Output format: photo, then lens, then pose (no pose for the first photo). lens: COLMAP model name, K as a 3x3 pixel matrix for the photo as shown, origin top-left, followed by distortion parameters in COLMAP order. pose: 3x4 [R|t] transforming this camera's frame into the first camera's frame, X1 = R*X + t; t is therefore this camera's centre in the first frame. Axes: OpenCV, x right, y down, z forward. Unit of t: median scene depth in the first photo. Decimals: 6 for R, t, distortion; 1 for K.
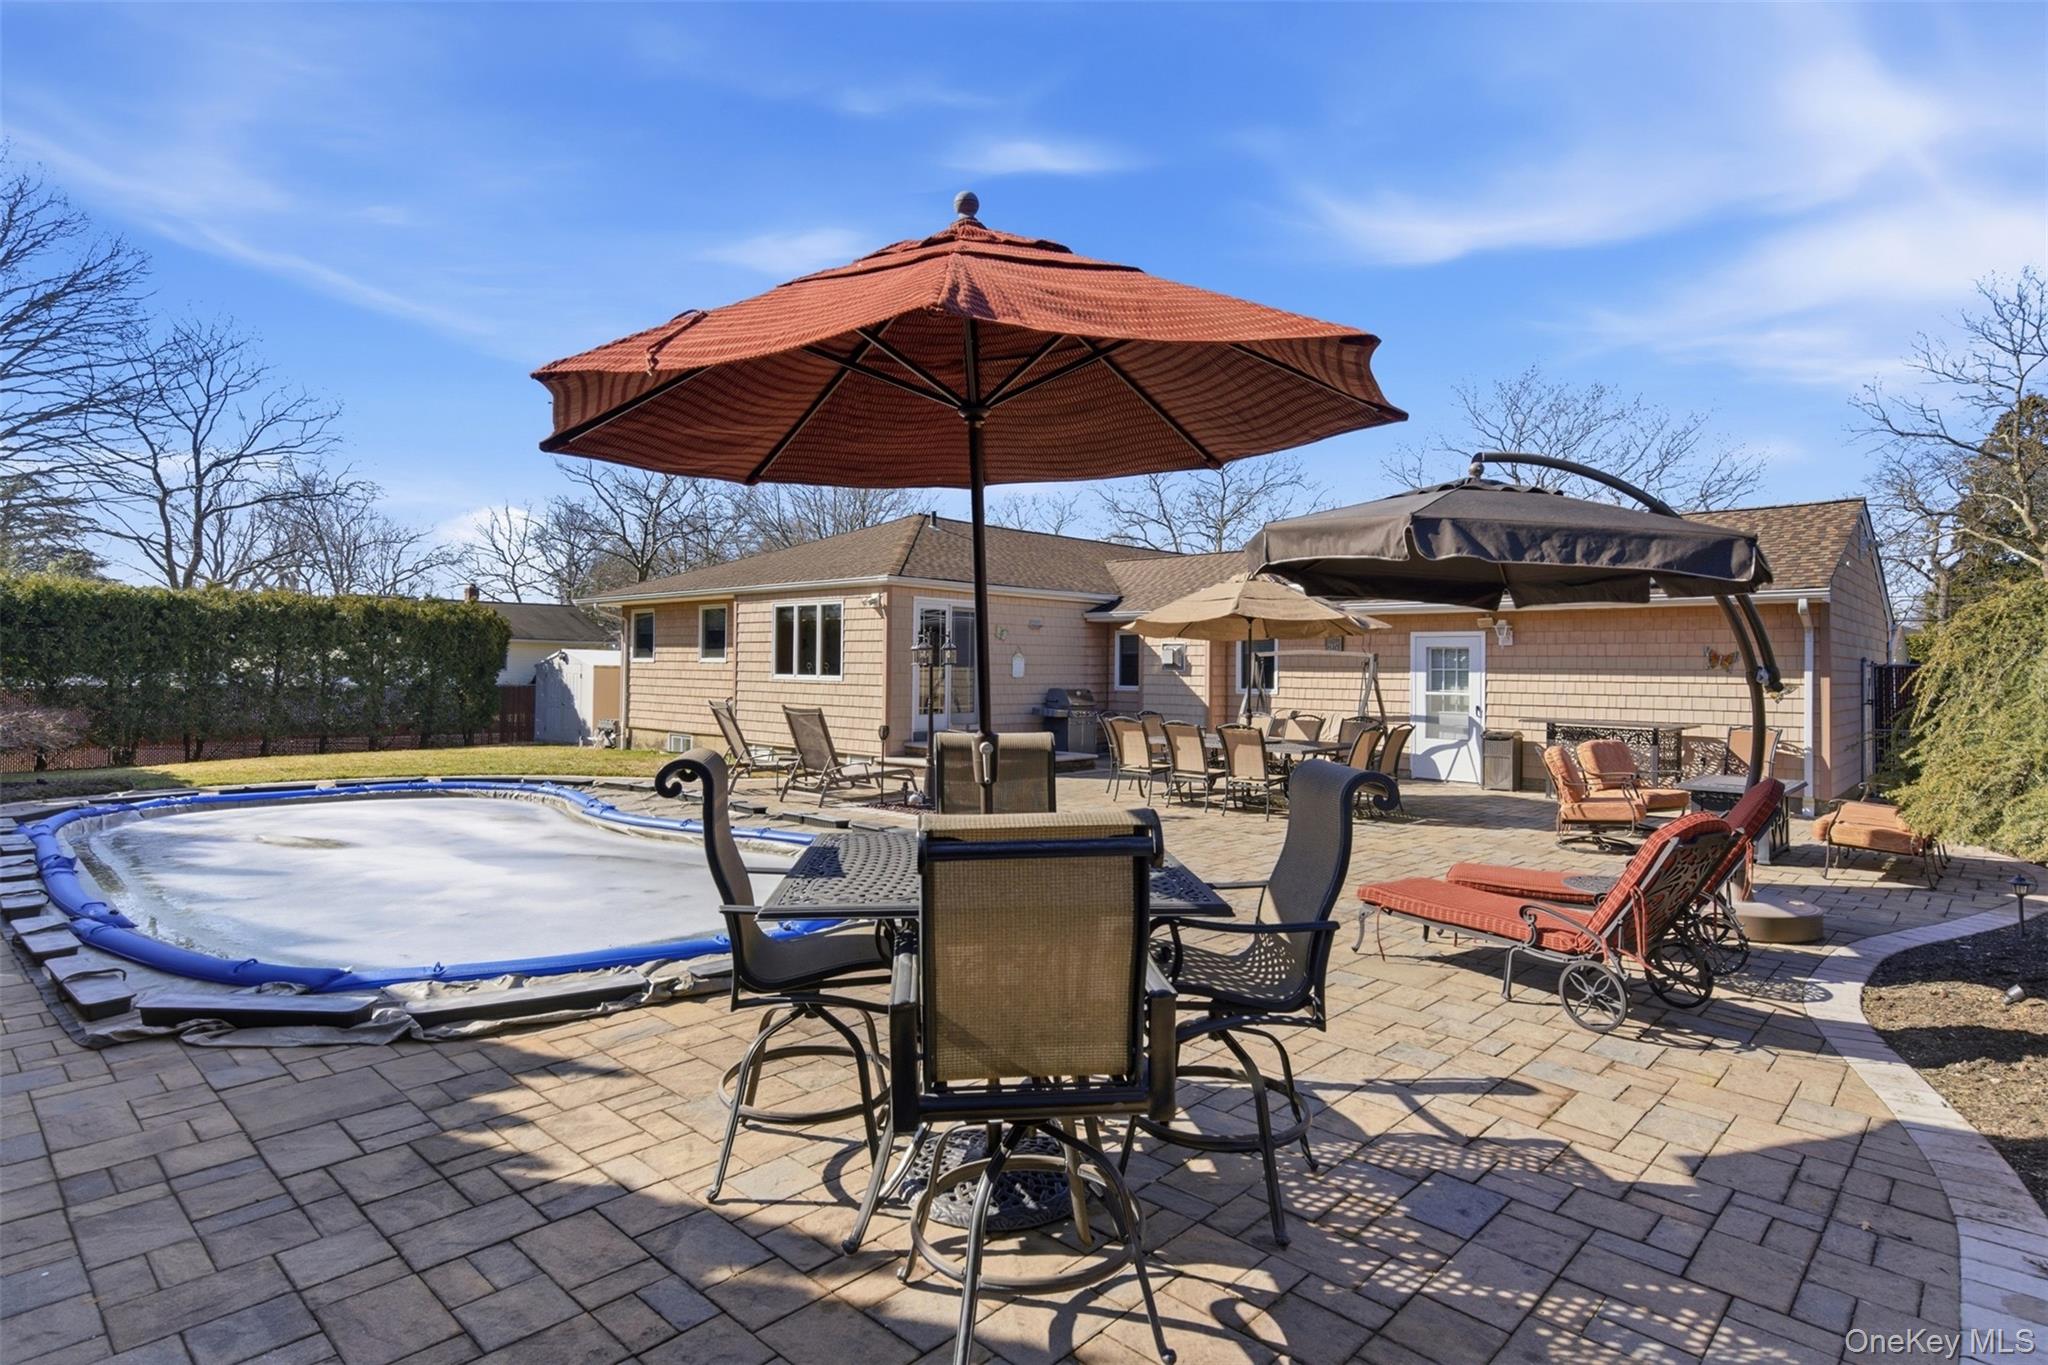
lens RADIAL K [[1071.5, 0, 1024.0], [0, 1071.5, 682.5], [0, 0, 1]] dist [0.006314, -0.002219]
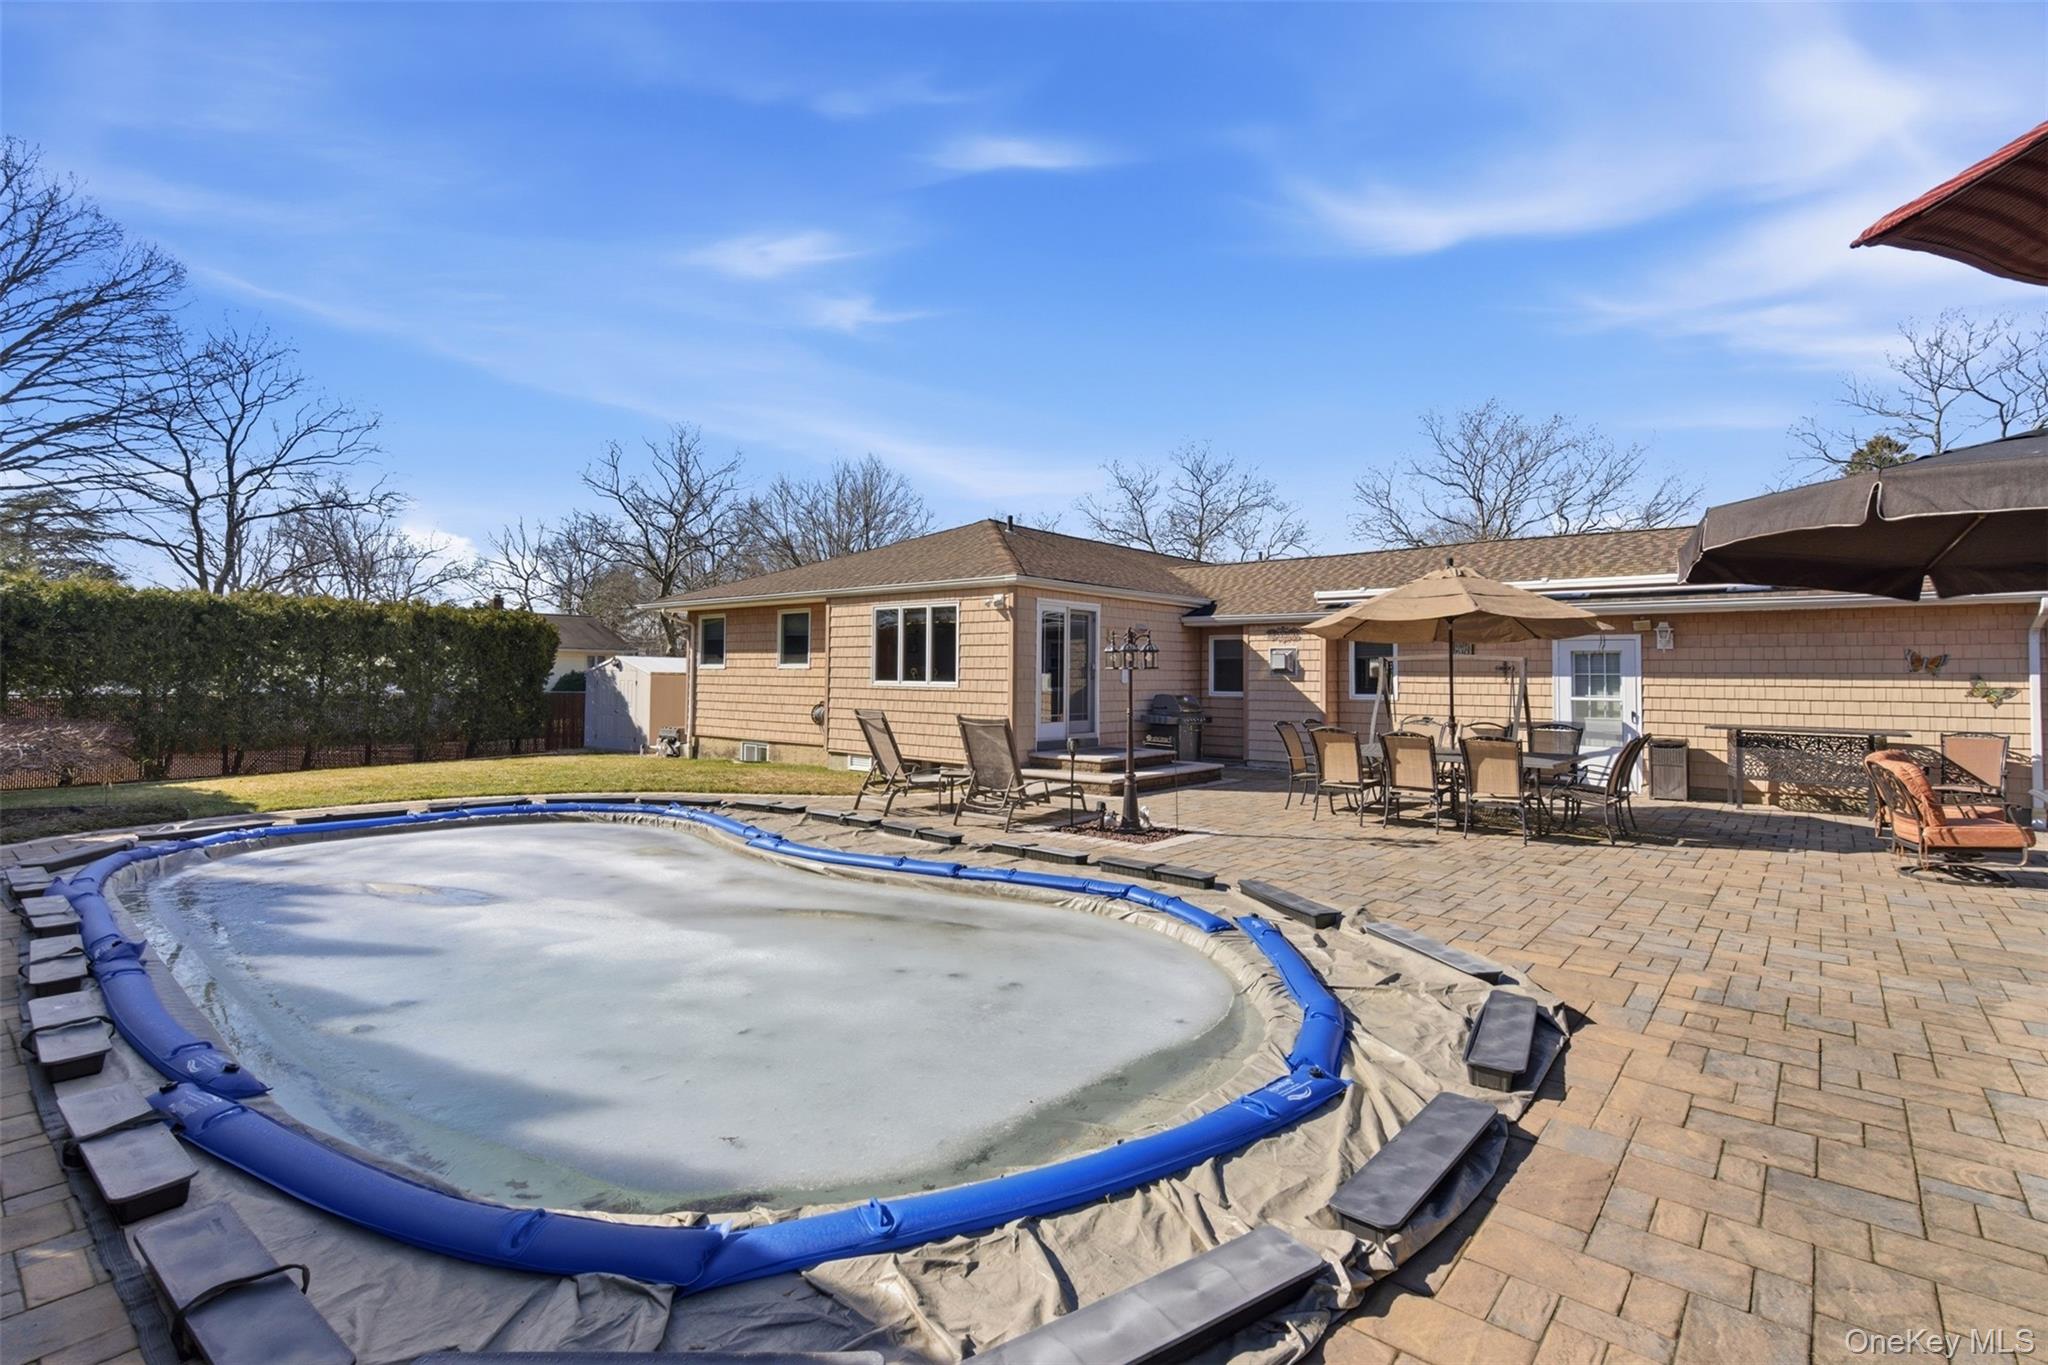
lens RADIAL K [[950.0, 0, 1018.0], [0, 950.0, 667.1], [0, 0, 1]] dist [-0.000176, 0.000780]
pose [[0.998721, -0.001594, 0.050545, -0.141947], [0.002708, 0.999755, -0.021984, -0.000753], [-0.050498, 0.022093, 0.998480, 0.143750]]
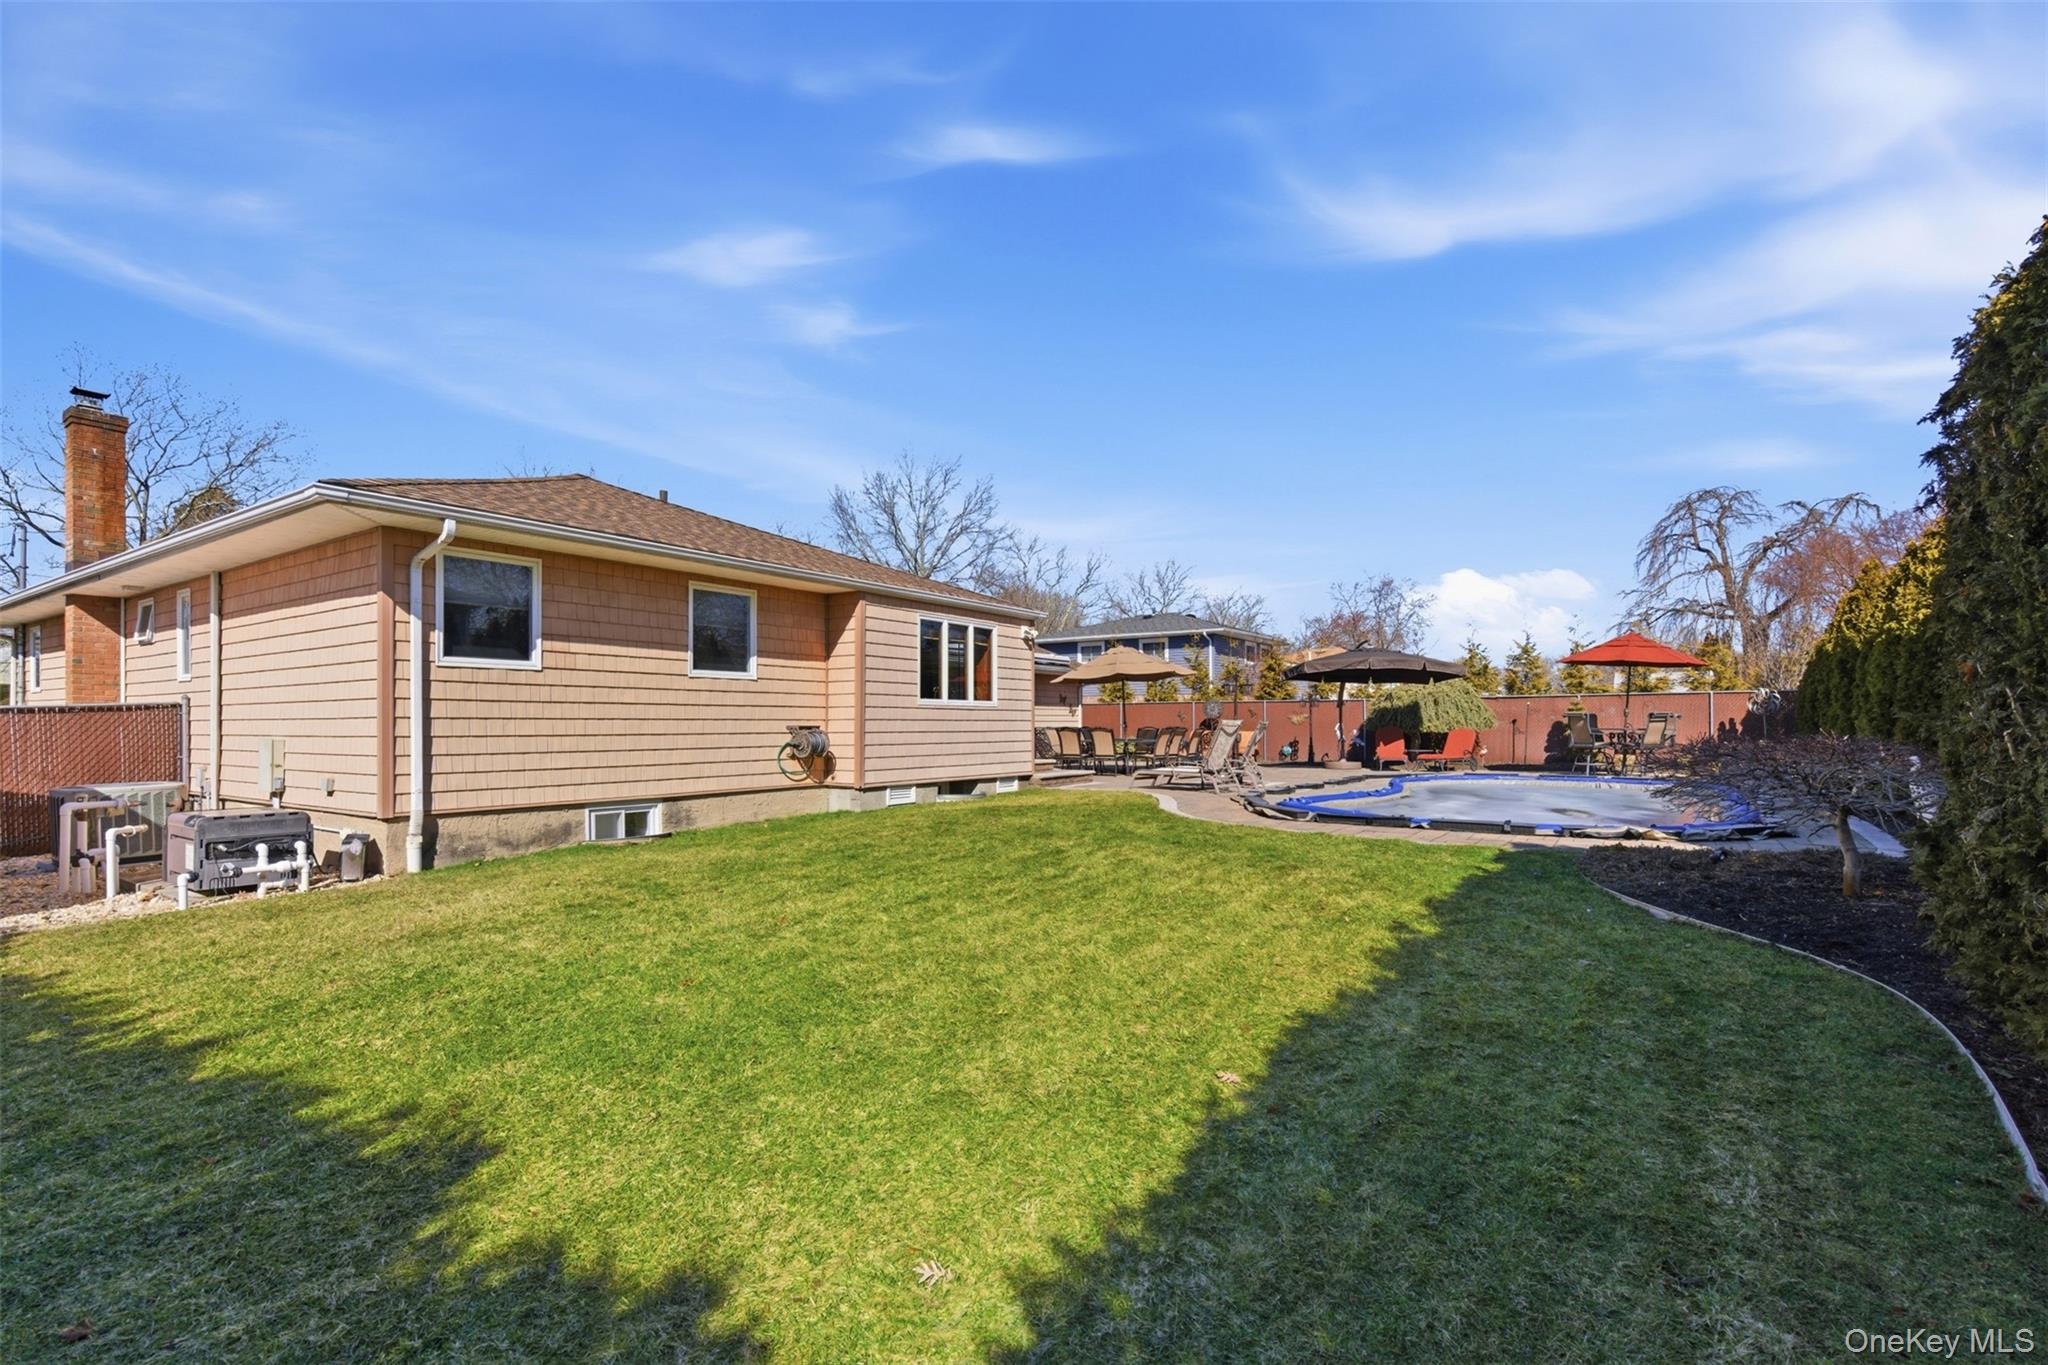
lens RADIAL K [[928.6, 0, 1024.0], [0, 928.6, 682.5], [0, 0, 1]] dist [0.008263, -0.000137]
pose [[-0.137483, 0.027268, 0.990129, -0.923774], [0.004803, 0.999628, -0.026863, -0.000651], [-0.990492, 0.001062, -0.137563, 0.975857]]
